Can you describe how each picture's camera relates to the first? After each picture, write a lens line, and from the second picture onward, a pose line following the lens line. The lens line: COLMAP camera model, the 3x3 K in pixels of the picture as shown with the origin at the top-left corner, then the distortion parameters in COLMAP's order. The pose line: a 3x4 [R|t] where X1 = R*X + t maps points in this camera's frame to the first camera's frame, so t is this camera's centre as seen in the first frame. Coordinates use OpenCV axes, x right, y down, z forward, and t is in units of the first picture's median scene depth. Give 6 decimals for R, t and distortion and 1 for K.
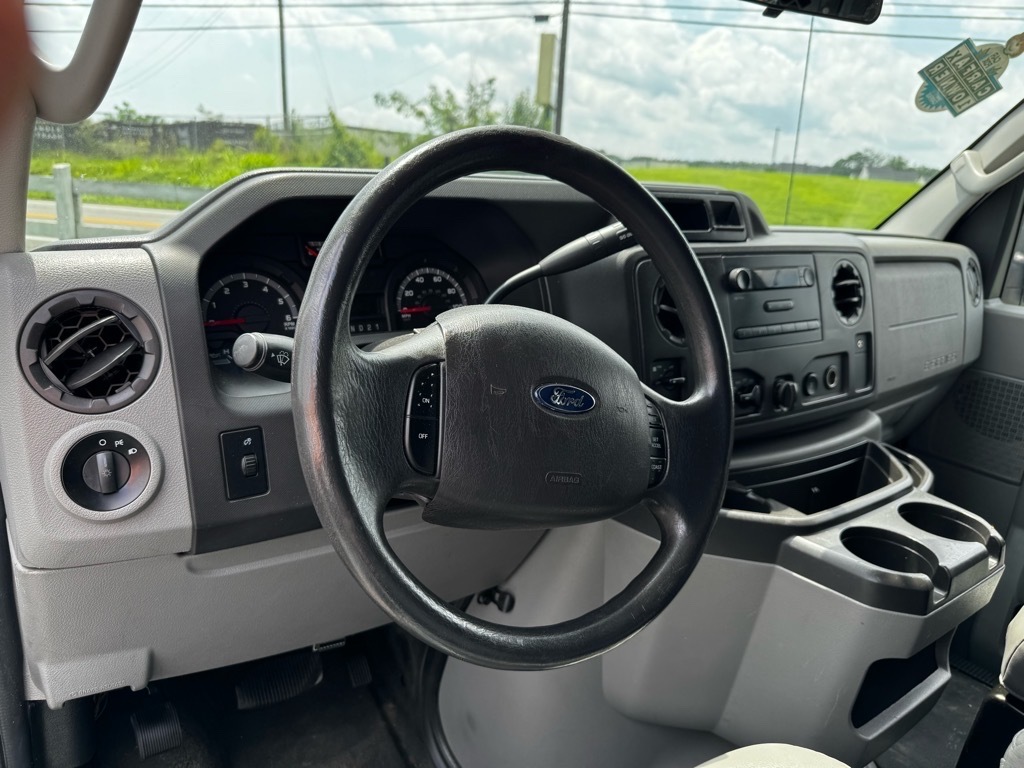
lens RADIAL K [[711.7, 0, 508.6], [0, 711.7, 395.8], [0, 0, 1]] dist [-0.005715, -0.010717]
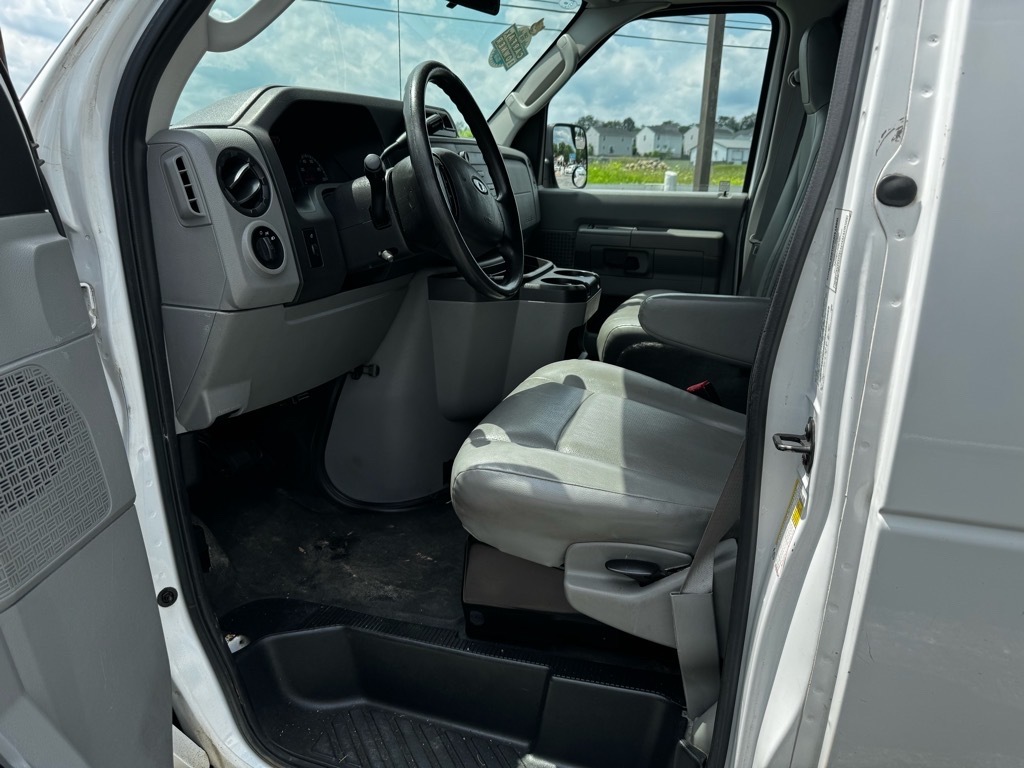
lens RADIAL K [[718.5, 0, 508.7], [0, 718.5, 400.2], [0, 0, 1]] dist [0.079543, -0.101603]
pose [[0.788946, -0.228778, 0.570285, -0.706337], [0.201823, 0.973093, 0.111163, 0.232879], [-0.580373, 0.027395, 0.813890, -0.510603]]
